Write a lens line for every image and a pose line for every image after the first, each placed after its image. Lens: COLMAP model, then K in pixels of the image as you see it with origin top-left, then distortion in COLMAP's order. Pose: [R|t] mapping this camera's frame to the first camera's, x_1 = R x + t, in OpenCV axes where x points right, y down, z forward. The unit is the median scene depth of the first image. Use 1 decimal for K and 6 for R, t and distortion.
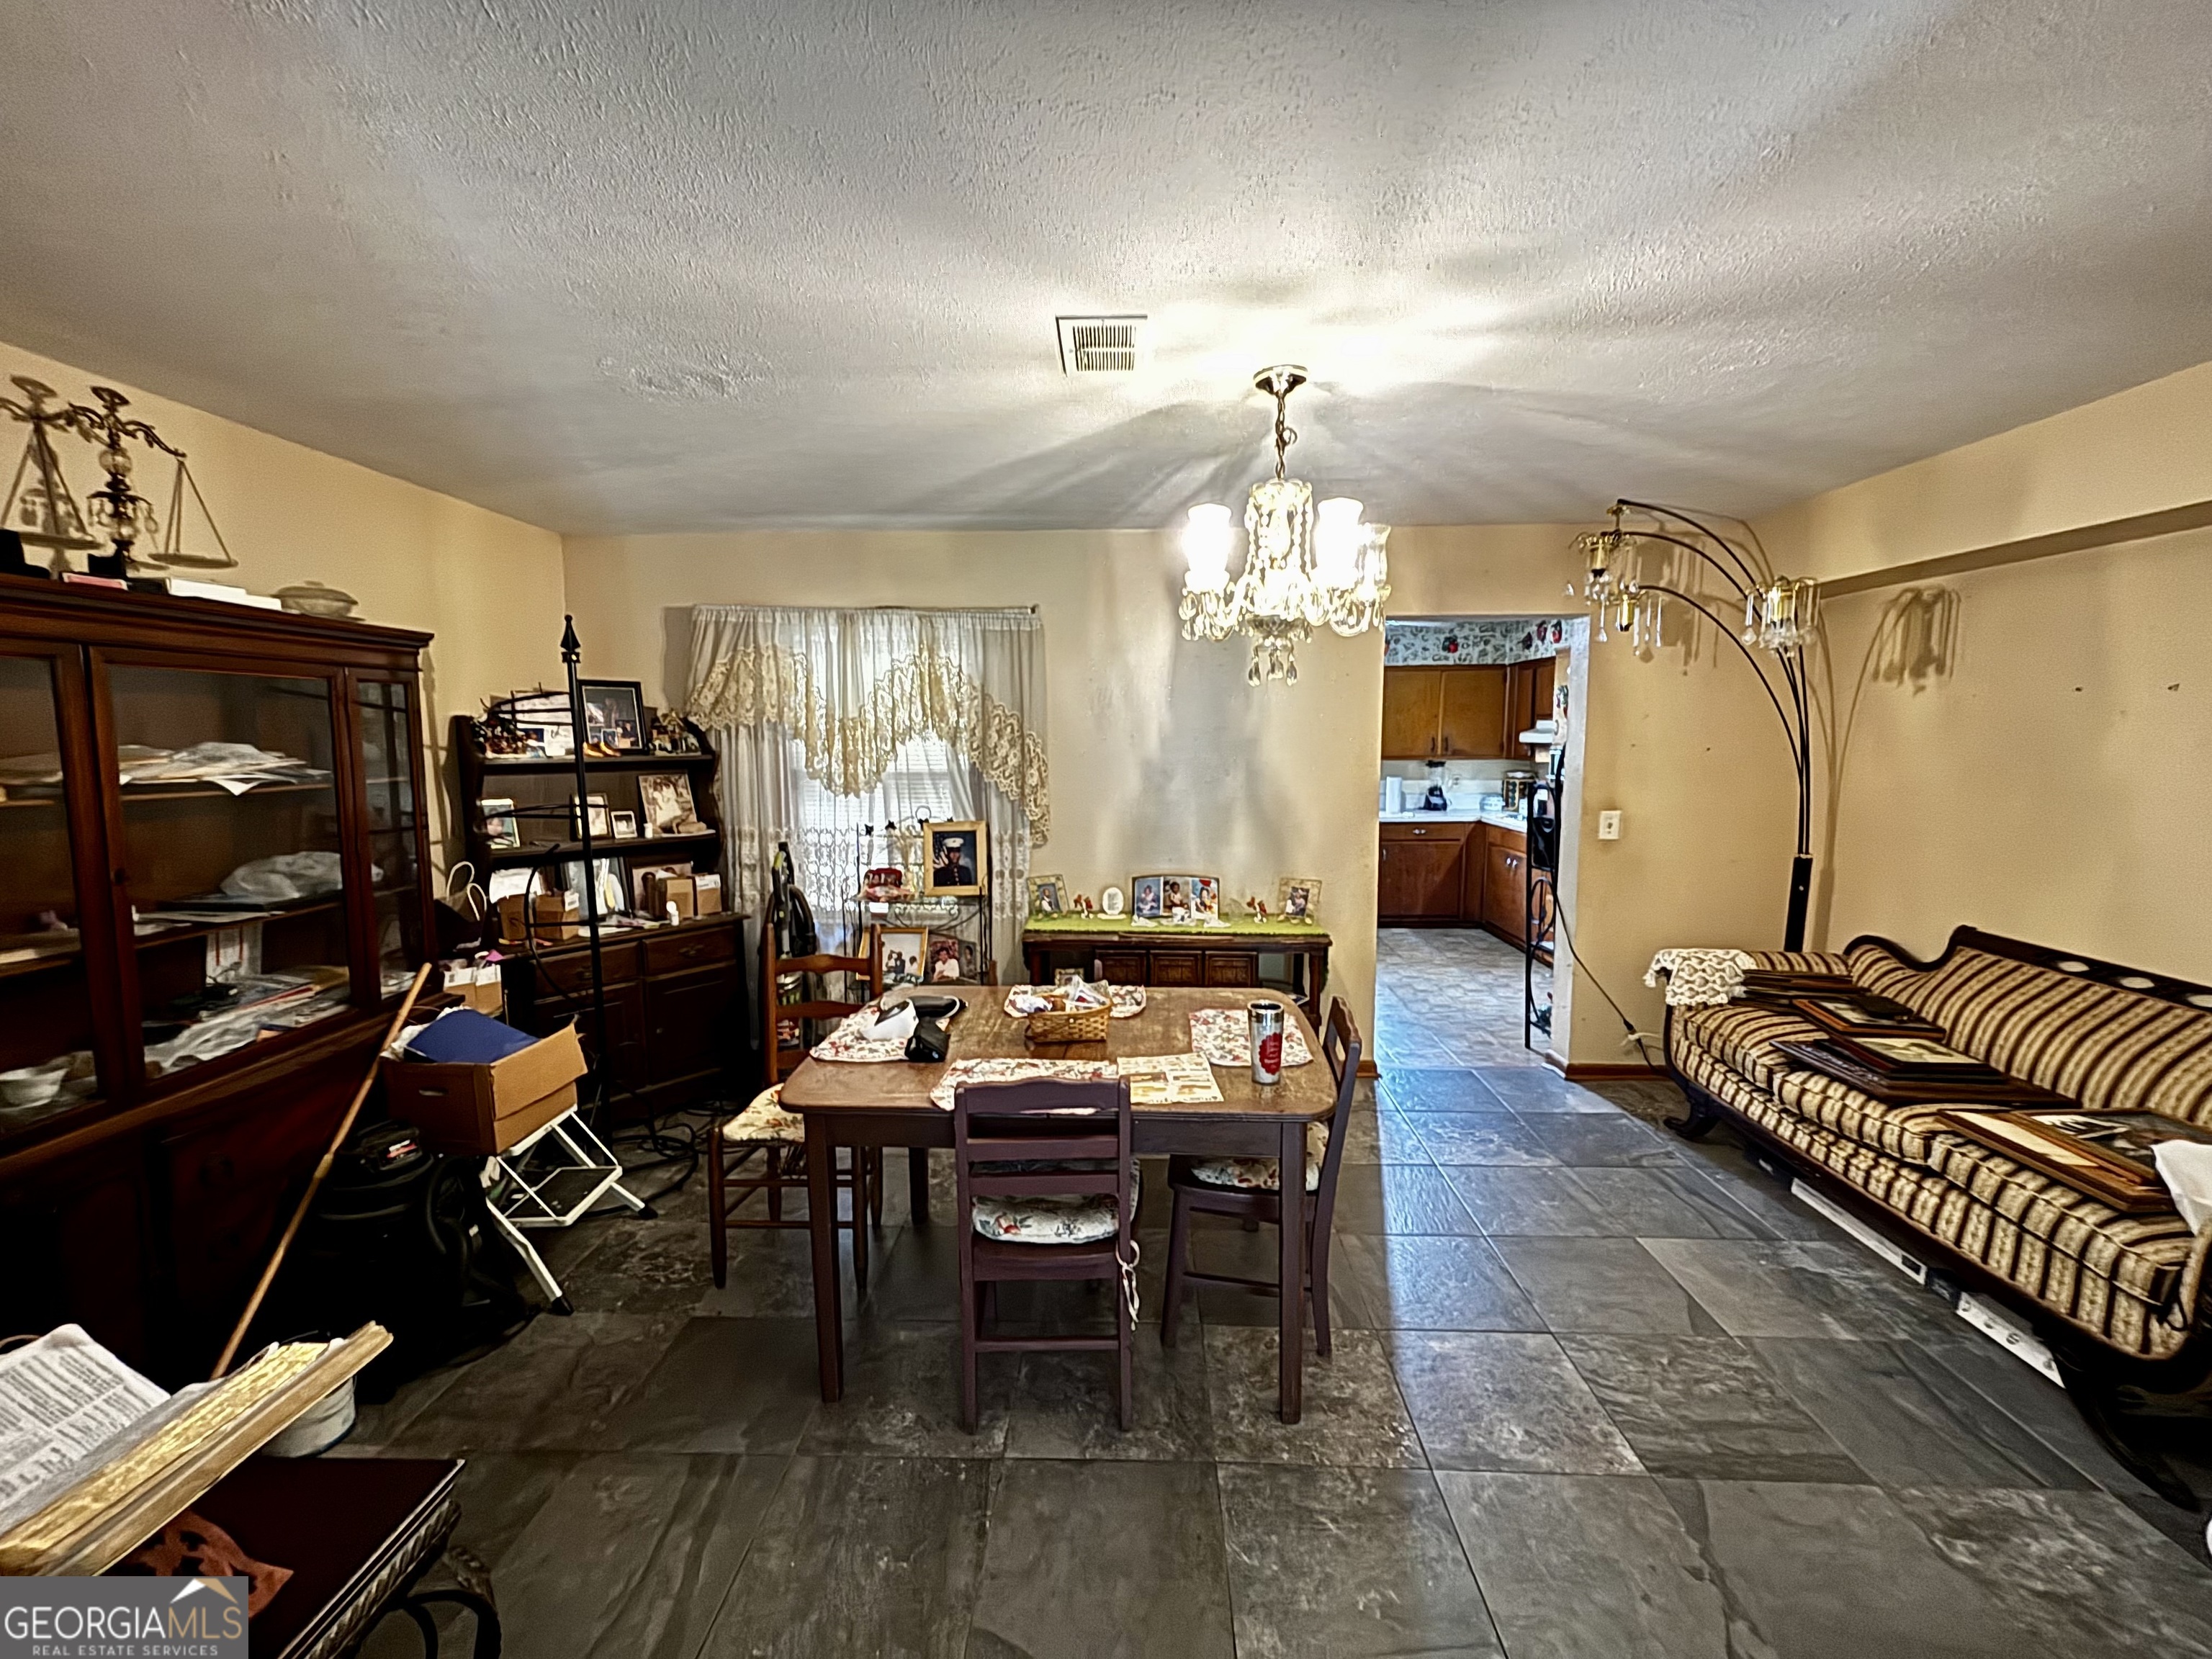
lens RADIAL K [[897.3, 0, 1108.3], [0, 897.3, 814.0], [0, 0, 1]] dist [0.018181, -0.000041]
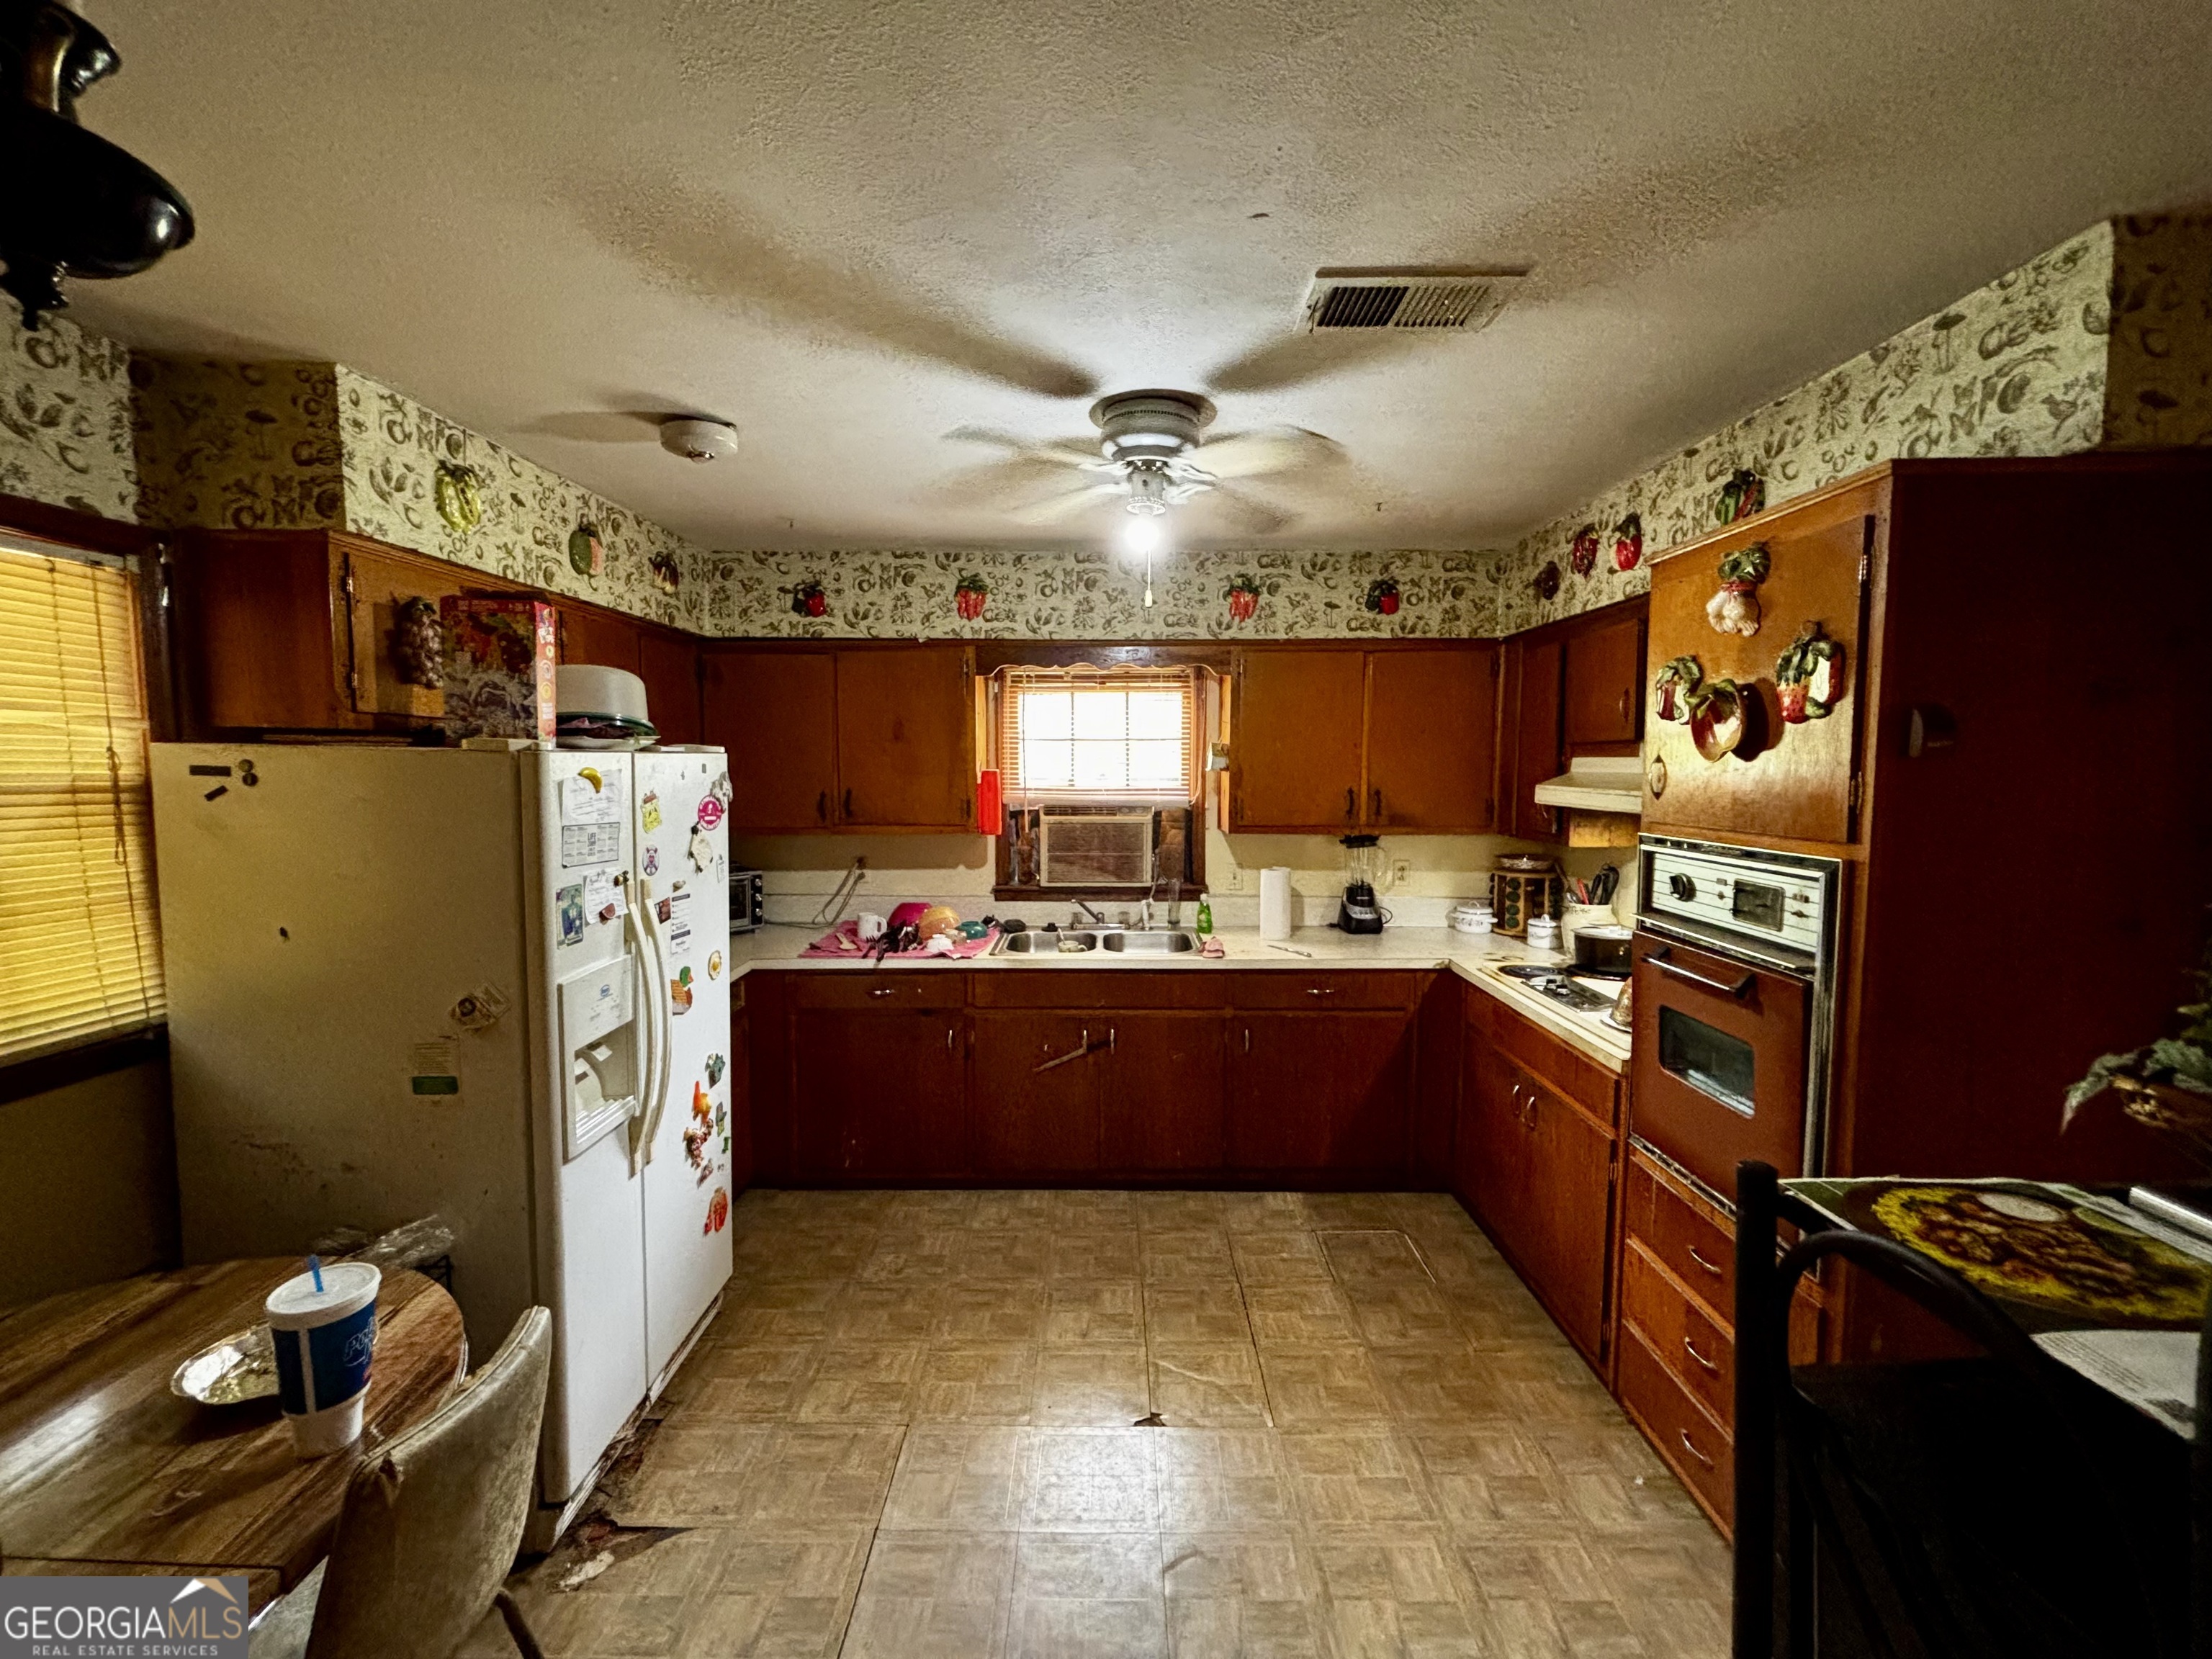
lens RADIAL K [[897.3, 0, 1116.5], [0, 897.3, 818.6], [0, 0, 1]] dist [0.018181, -0.000041]
pose [[0.999107, 0.005058, 0.041936, 0.219229], [-0.003660, 0.999437, -0.033351, -0.054027], [-0.042081, 0.033168, 0.998563, 0.533354]]
